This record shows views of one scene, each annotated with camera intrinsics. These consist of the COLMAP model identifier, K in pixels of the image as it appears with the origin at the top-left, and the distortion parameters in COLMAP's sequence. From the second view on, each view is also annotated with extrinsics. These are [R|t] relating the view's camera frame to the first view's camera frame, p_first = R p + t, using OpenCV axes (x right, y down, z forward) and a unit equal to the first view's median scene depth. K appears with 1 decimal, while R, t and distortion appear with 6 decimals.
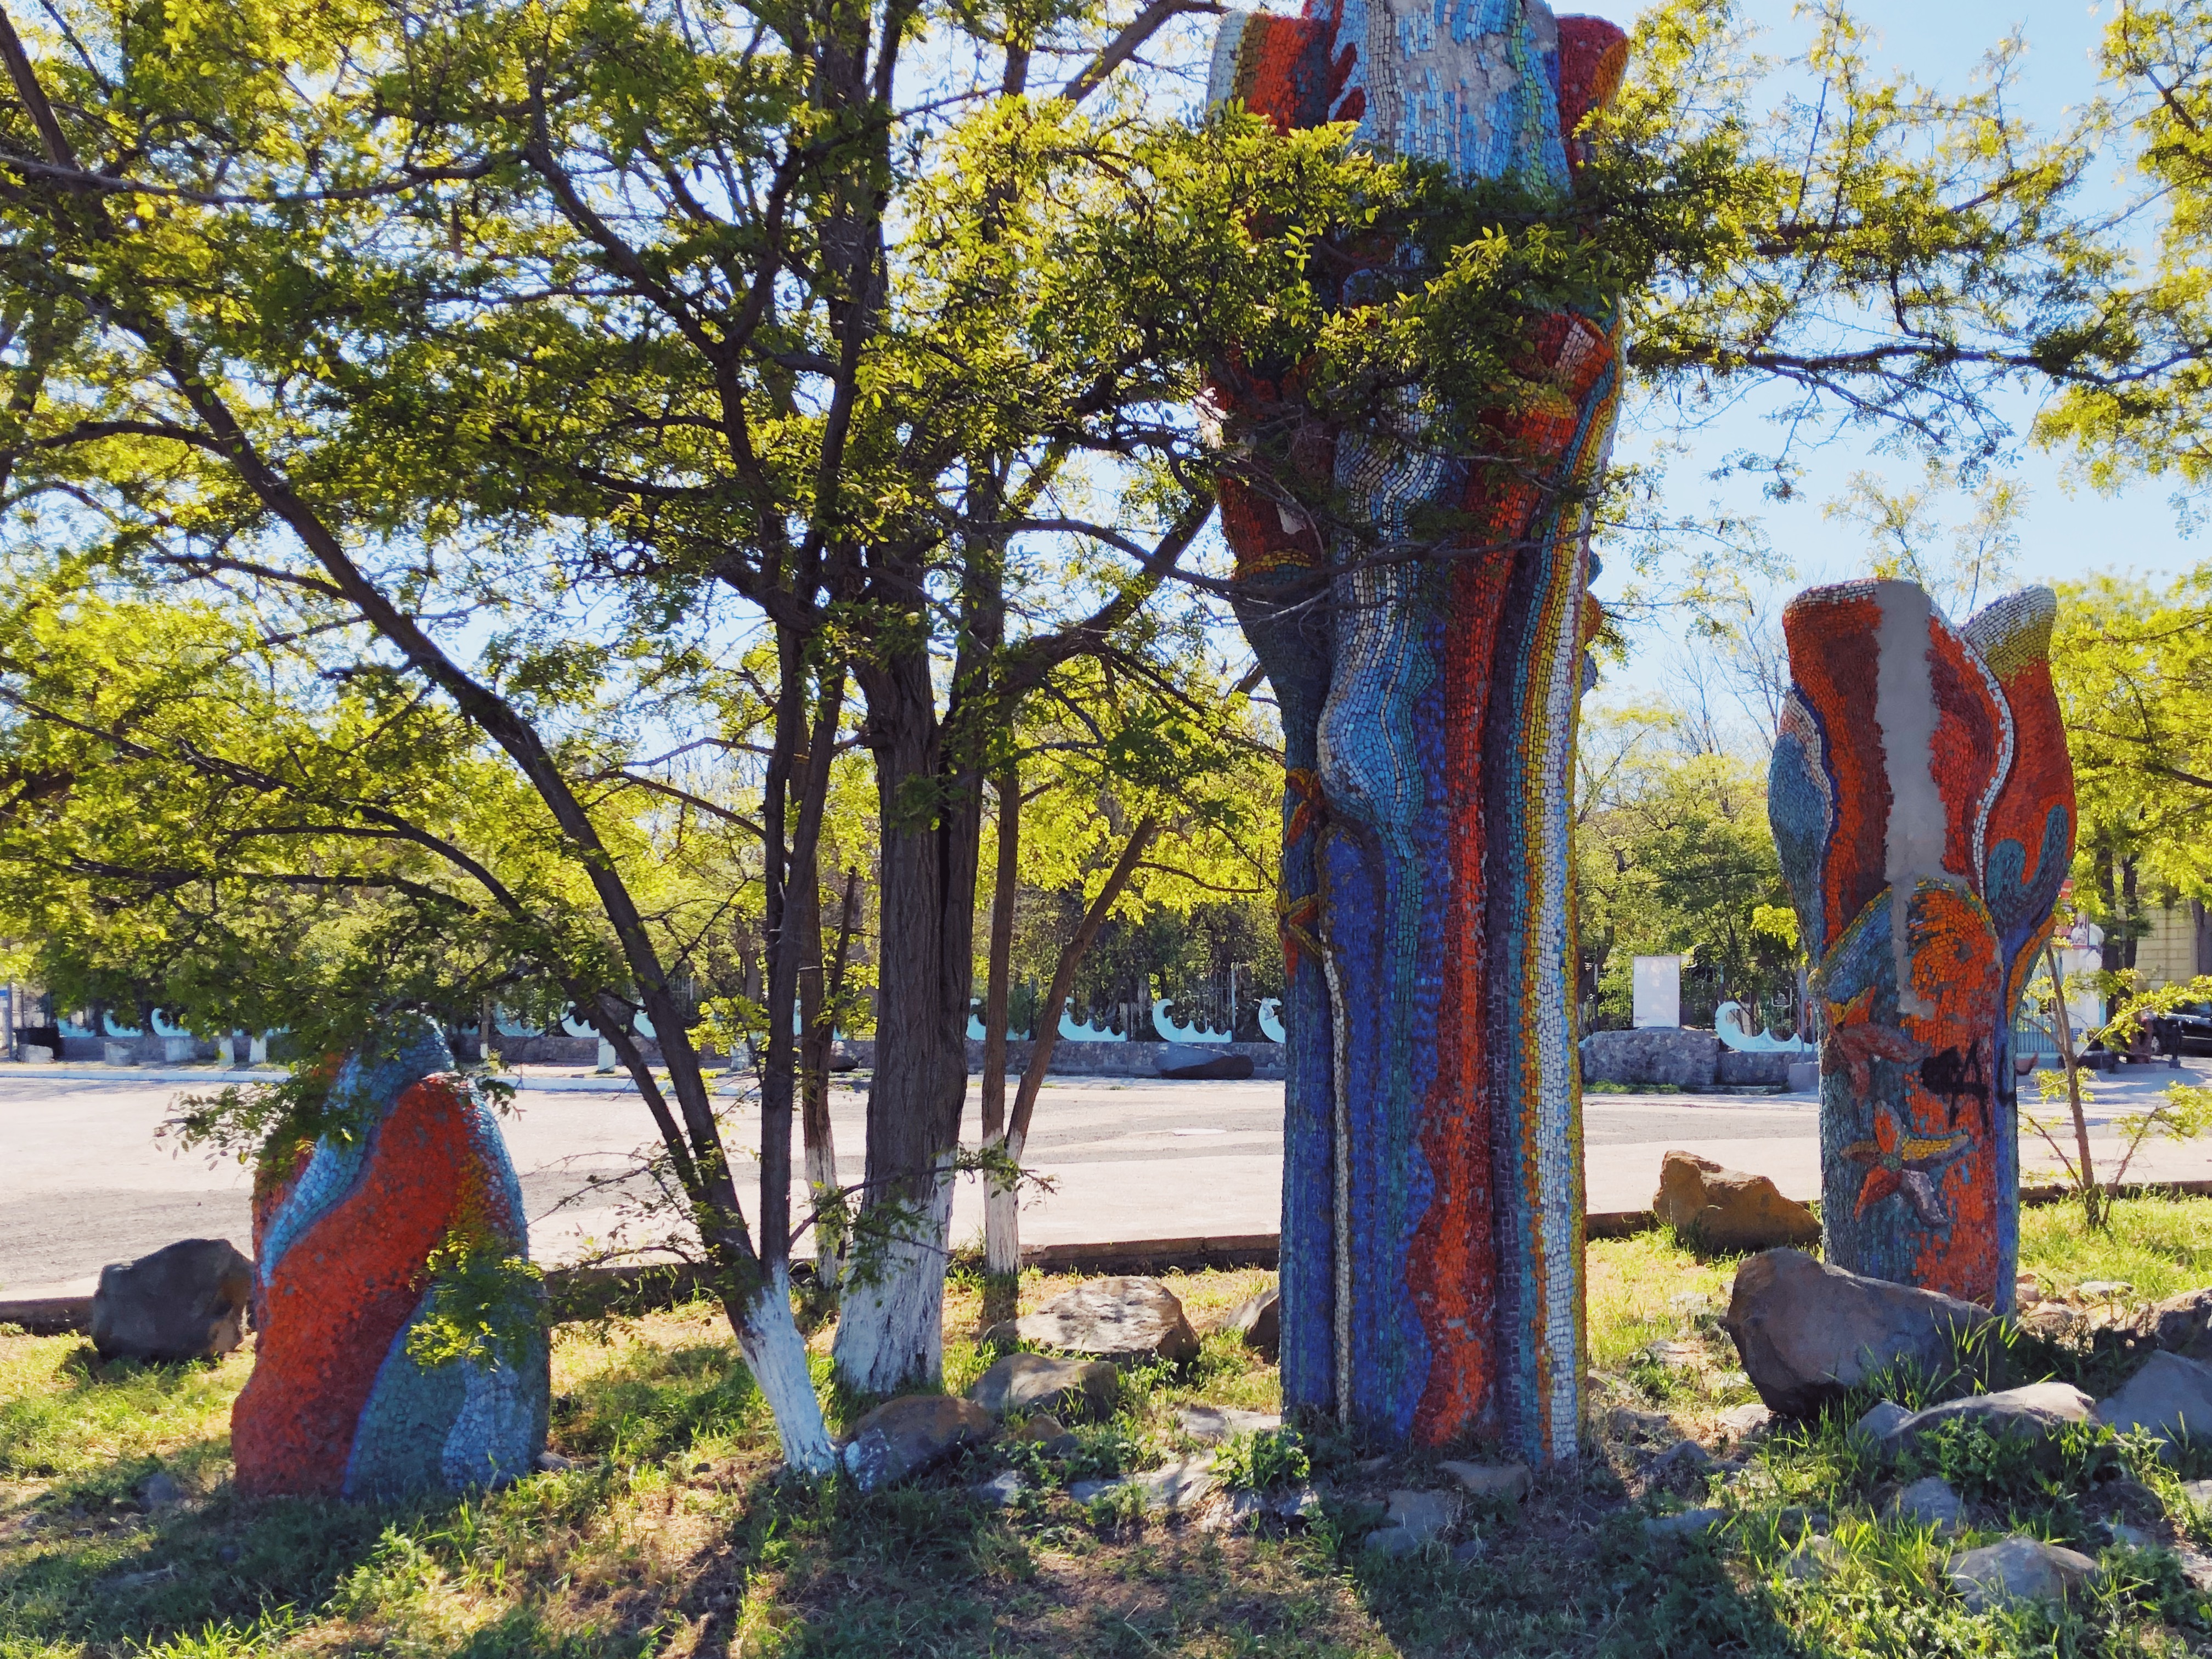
lens RADIAL K [[2013.0, 0, 1102.3], [0, 2013.0, 912.1], [0, 0, 1]] dist [-0.175111, 0.004425]
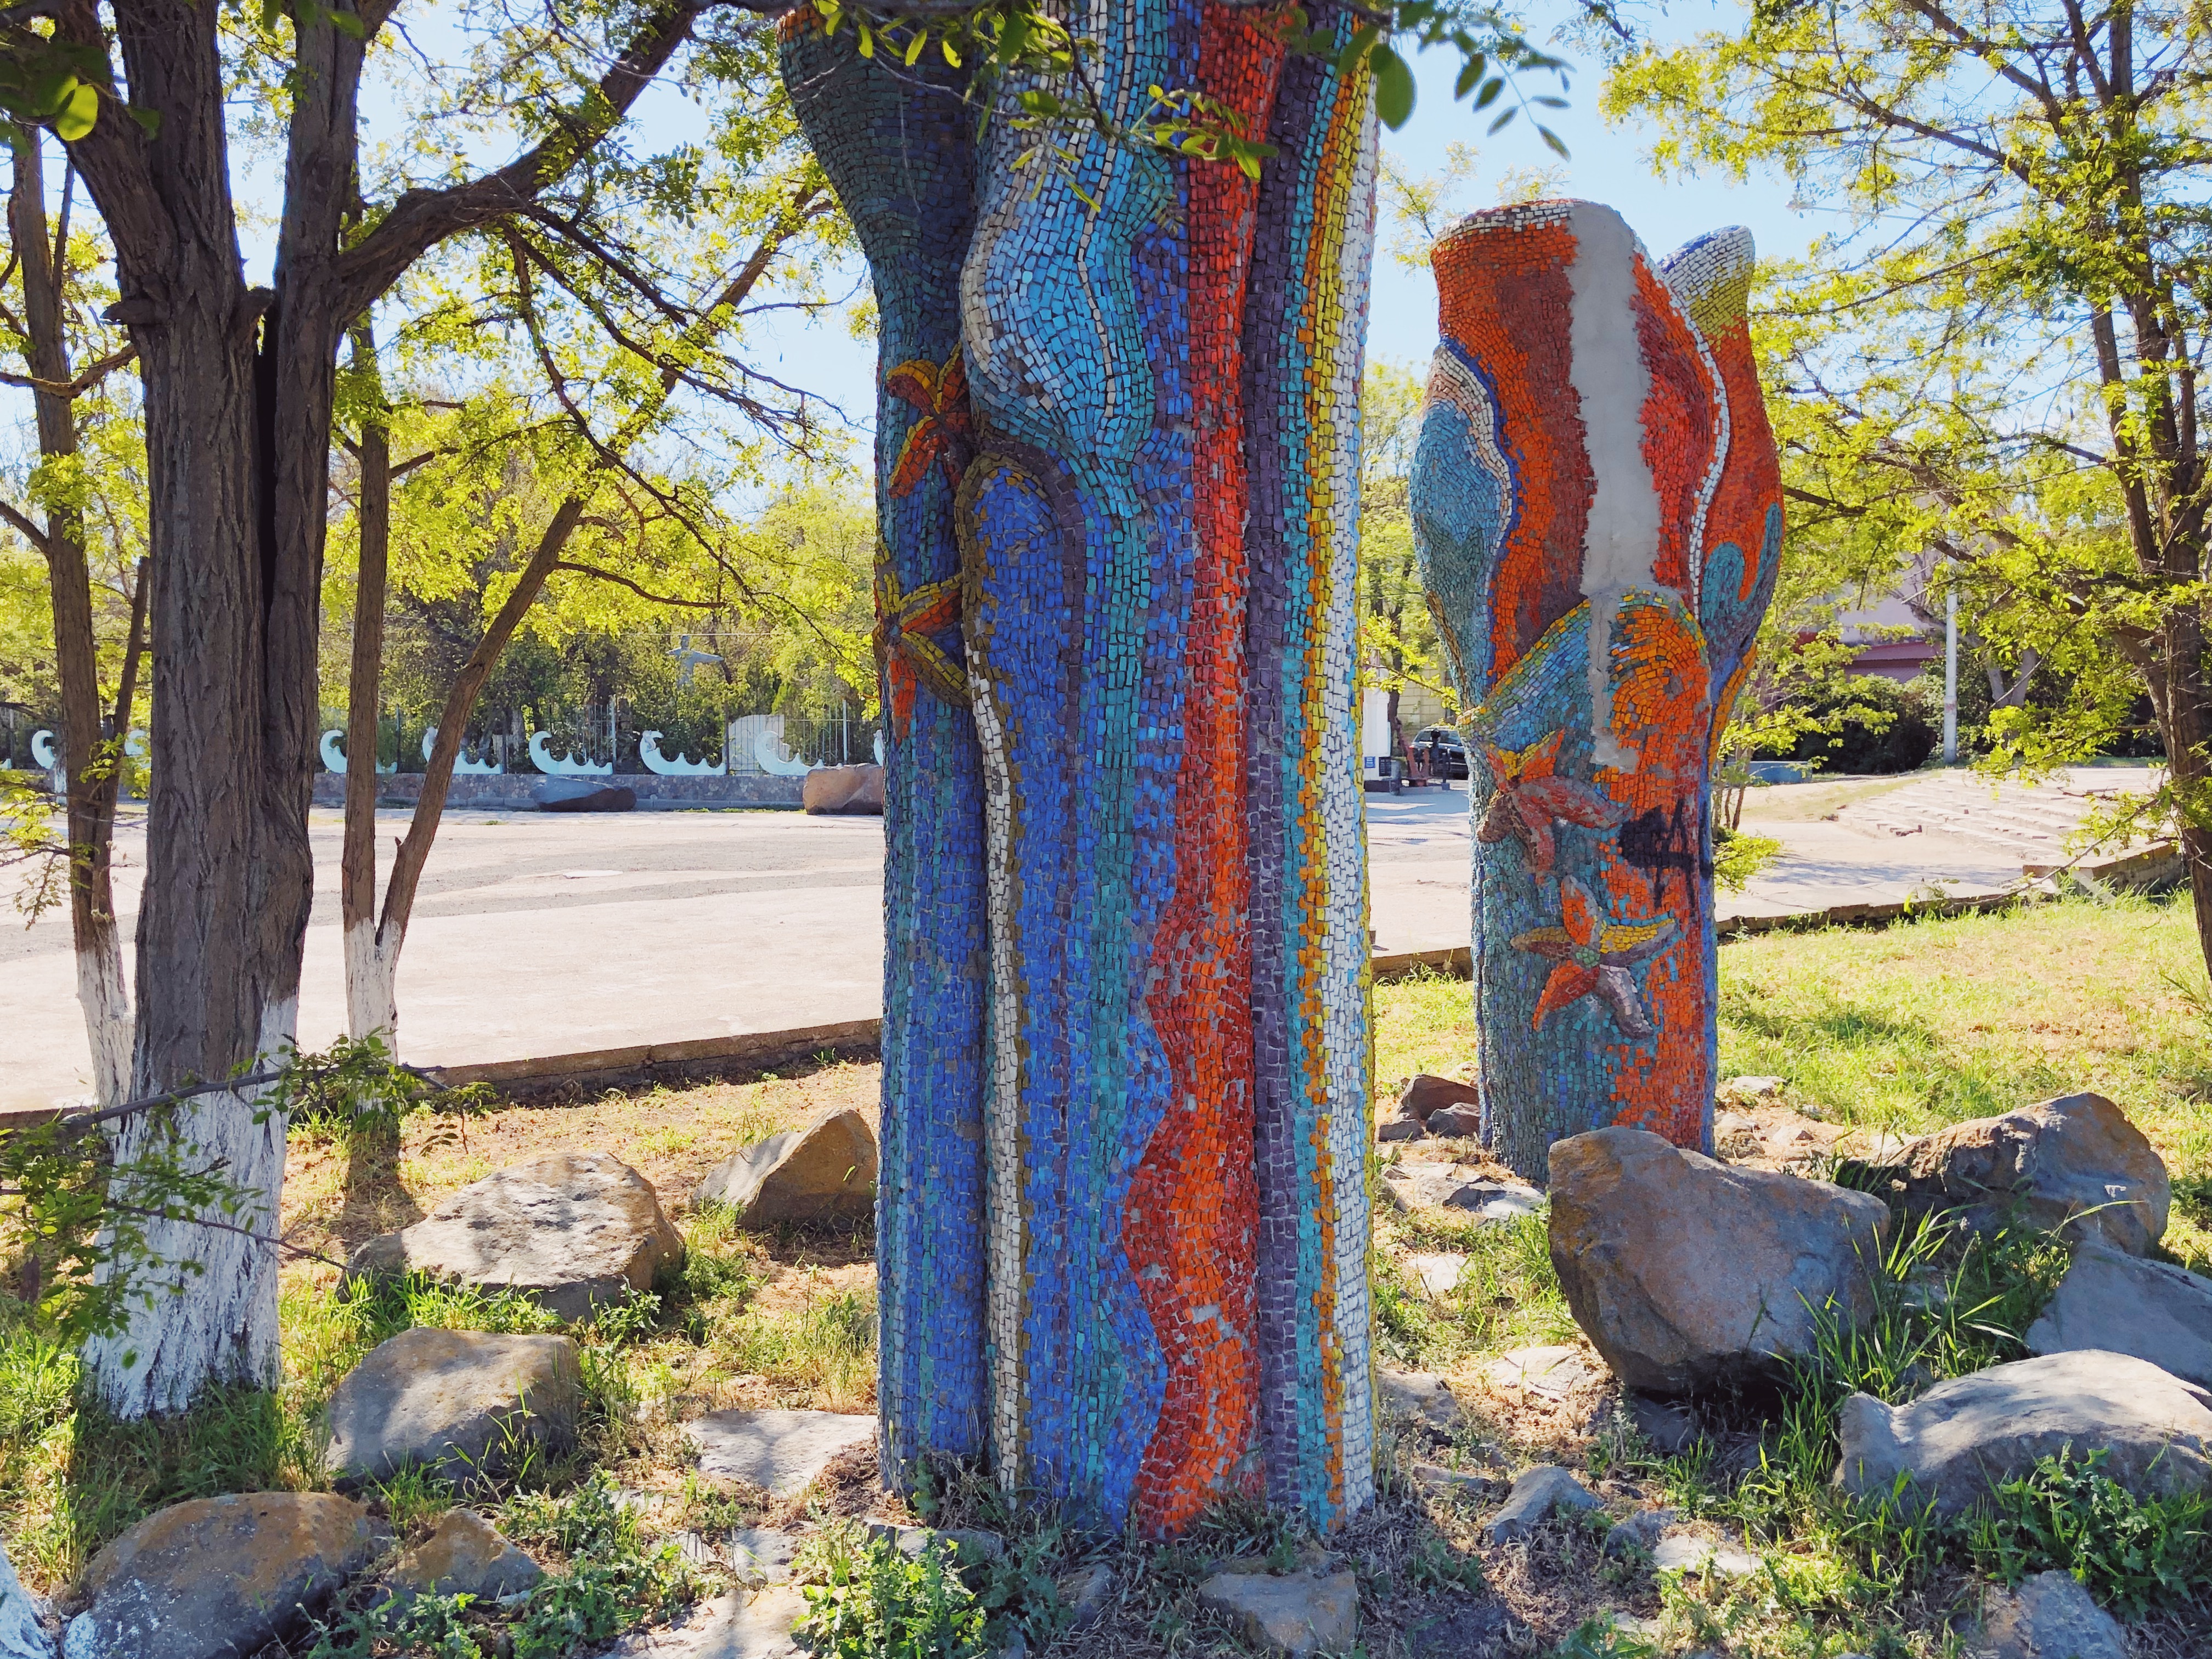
lens RADIAL K [[1789.7, 0, 1051.4], [0, 1789.7, 799.9], [0, 0, 1]] dist [0.176853, -0.571374]
pose [[0.952039, -0.016060, 0.305555, -0.019833], [-0.009263, 0.996651, 0.081245, 0.009126], [-0.305837, -0.080179, 0.948702, 0.381981]]
